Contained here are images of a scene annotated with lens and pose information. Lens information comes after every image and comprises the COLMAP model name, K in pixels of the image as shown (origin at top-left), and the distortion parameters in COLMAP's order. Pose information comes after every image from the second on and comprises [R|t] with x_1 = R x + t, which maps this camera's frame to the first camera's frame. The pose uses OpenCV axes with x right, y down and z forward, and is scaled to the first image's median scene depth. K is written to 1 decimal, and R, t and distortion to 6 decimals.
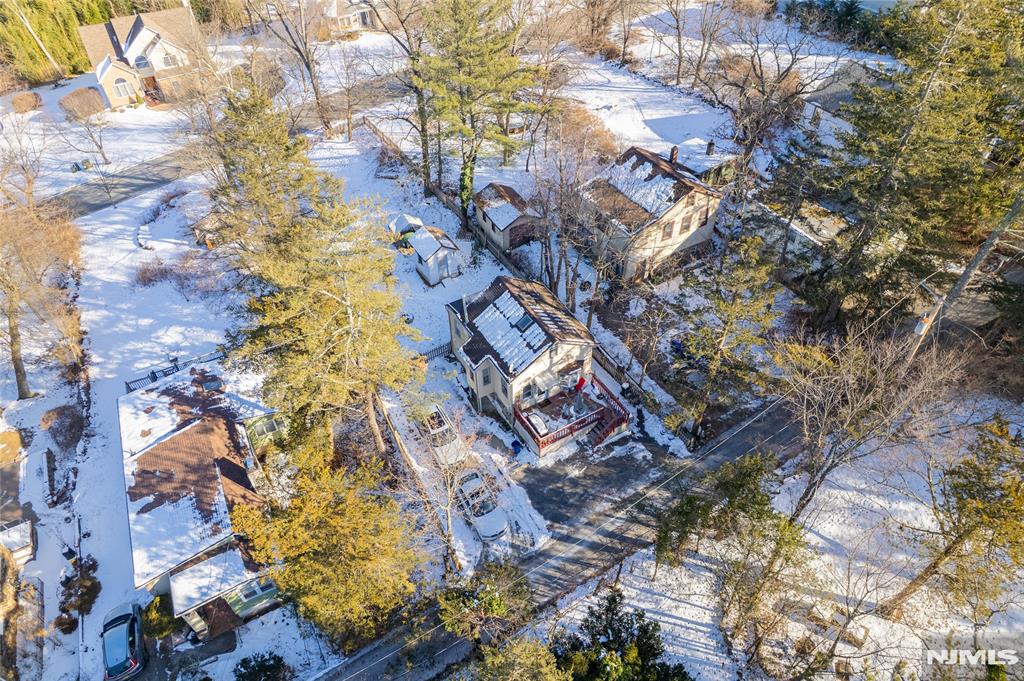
lens RADIAL K [[662.1, 0, 507.4], [0, 662.1, 346.1], [0, 0, 1]] dist [-0.085065, 0.073430]
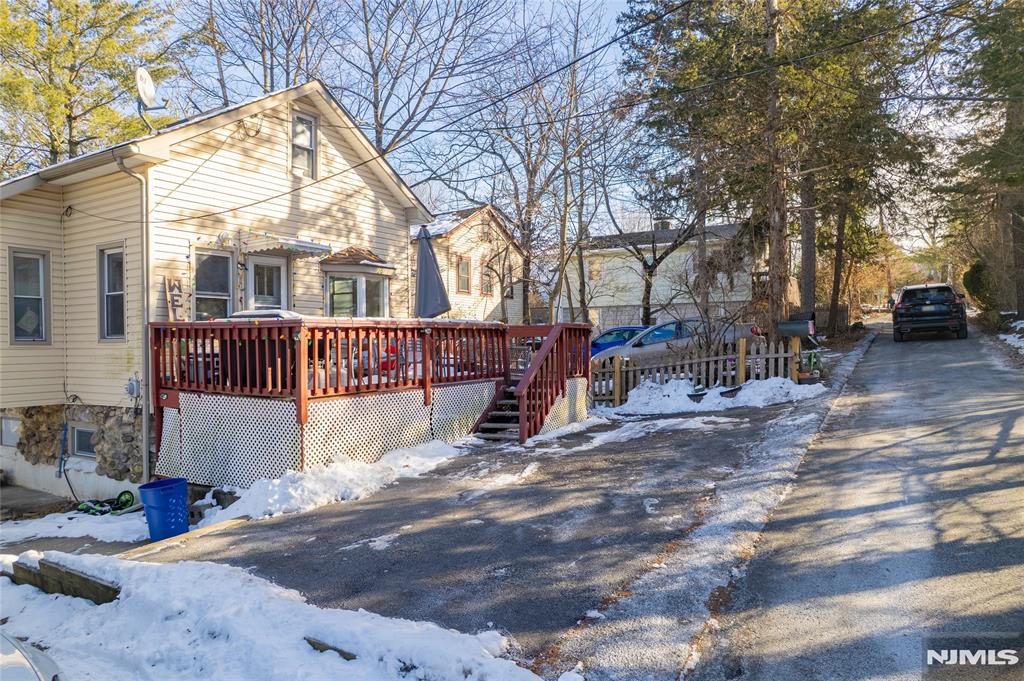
lens RADIAL K [[654.8, 0, 514.5], [0, 654.8, 348.1], [0, 0, 1]] dist [-0.084751, 0.068927]
pose [[0.870208, 0.018964, 0.492320, 0.008963], [0.333083, 0.713659, -0.616236, 0.272576], [-0.363035, 0.700237, 0.614715, 0.813367]]
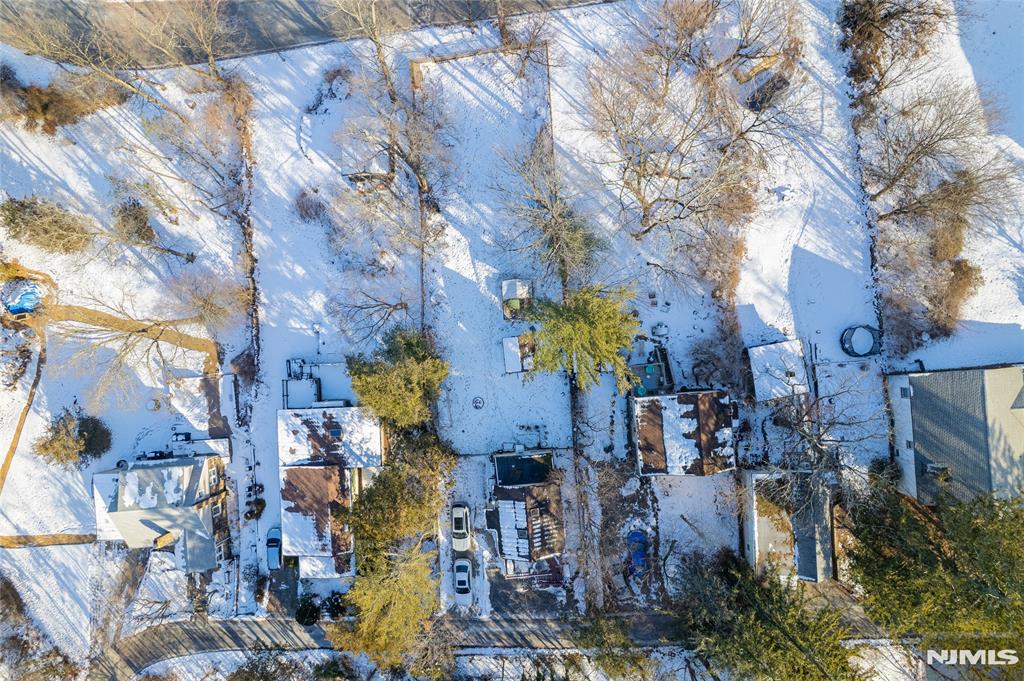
lens RADIAL K [[662.1, 0, 507.4], [0, 662.1, 346.1], [0, 0, 1]] dist [-0.085065, 0.073430]
pose [[0.909230, 0.416164, -0.010389, -0.167473], [-0.283452, 0.637173, 0.716704, -1.363872], [0.304886, -0.648704, 0.697300, 0.202578]]
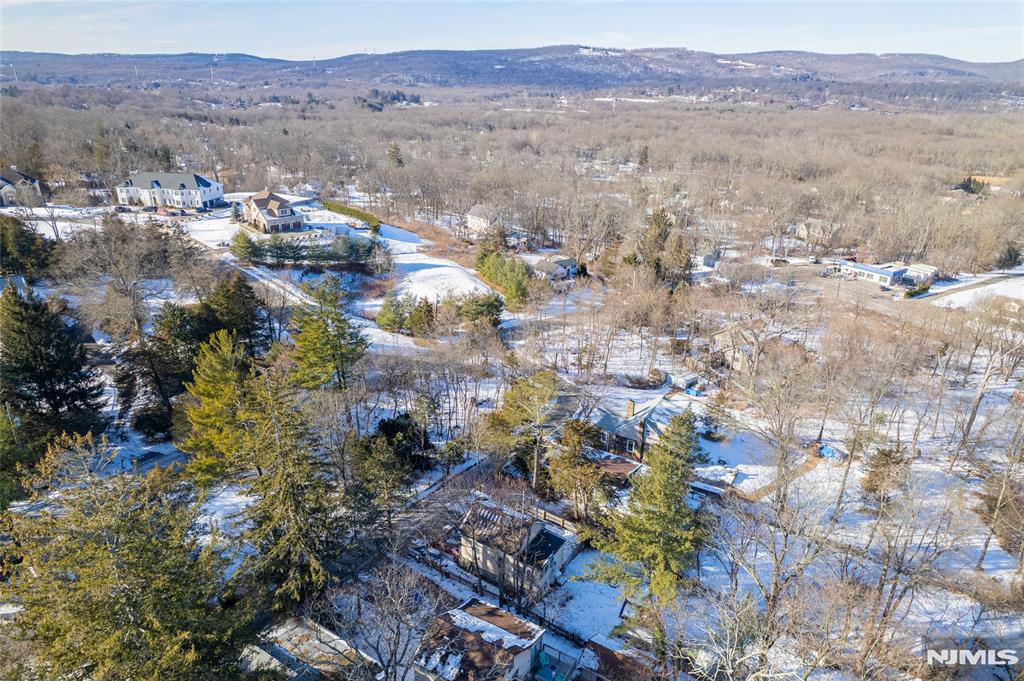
lens RADIAL K [[662.1, 0, 507.4], [0, 662.1, 346.1], [0, 0, 1]] dist [-0.085065, 0.073430]
pose [[-0.868028, 0.210269, -0.449794, 0.668070], [-0.331158, 0.429801, 0.840003, -1.625196], [0.369949, 0.878099, -0.303448, 1.125163]]
